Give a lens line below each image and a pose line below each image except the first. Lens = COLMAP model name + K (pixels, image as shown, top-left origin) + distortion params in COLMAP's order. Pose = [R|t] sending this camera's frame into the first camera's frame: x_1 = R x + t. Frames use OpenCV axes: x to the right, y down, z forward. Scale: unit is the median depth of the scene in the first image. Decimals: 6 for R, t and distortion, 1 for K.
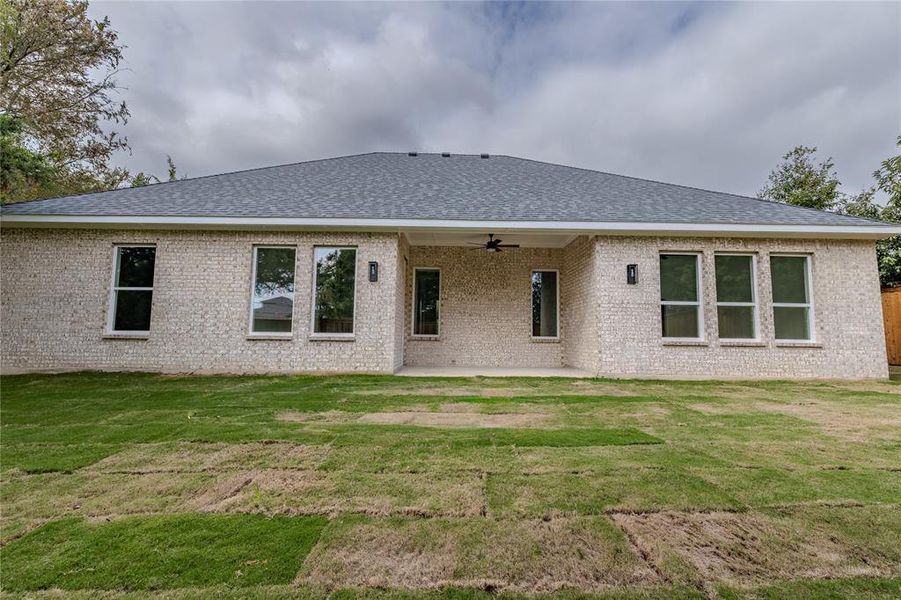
lens RADIAL K [[376.3, 0, 450.9], [0, 376.3, 305.9], [0, 0, 1]] dist [0.001319, 0.000127]
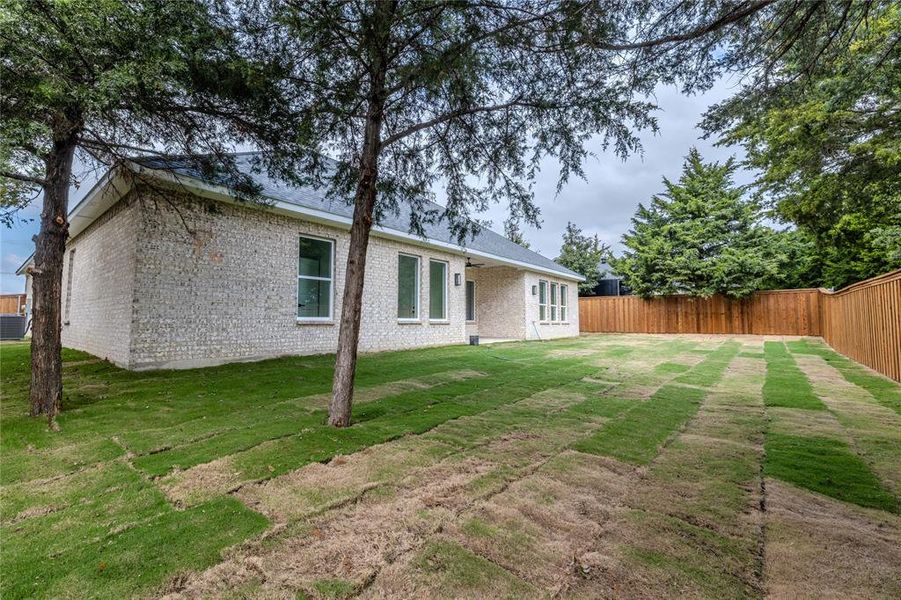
lens RADIAL K [[376.3, 0, 451.3], [0, 376.3, 298.3], [0, 0, 1]] dist [0.001319, 0.000127]
pose [[0.643494, 0.039449, 0.764434, -1.421624], [-0.068691, 0.997618, 0.006341, -0.021826], [-0.762363, -0.056590, 0.644671, 0.004161]]
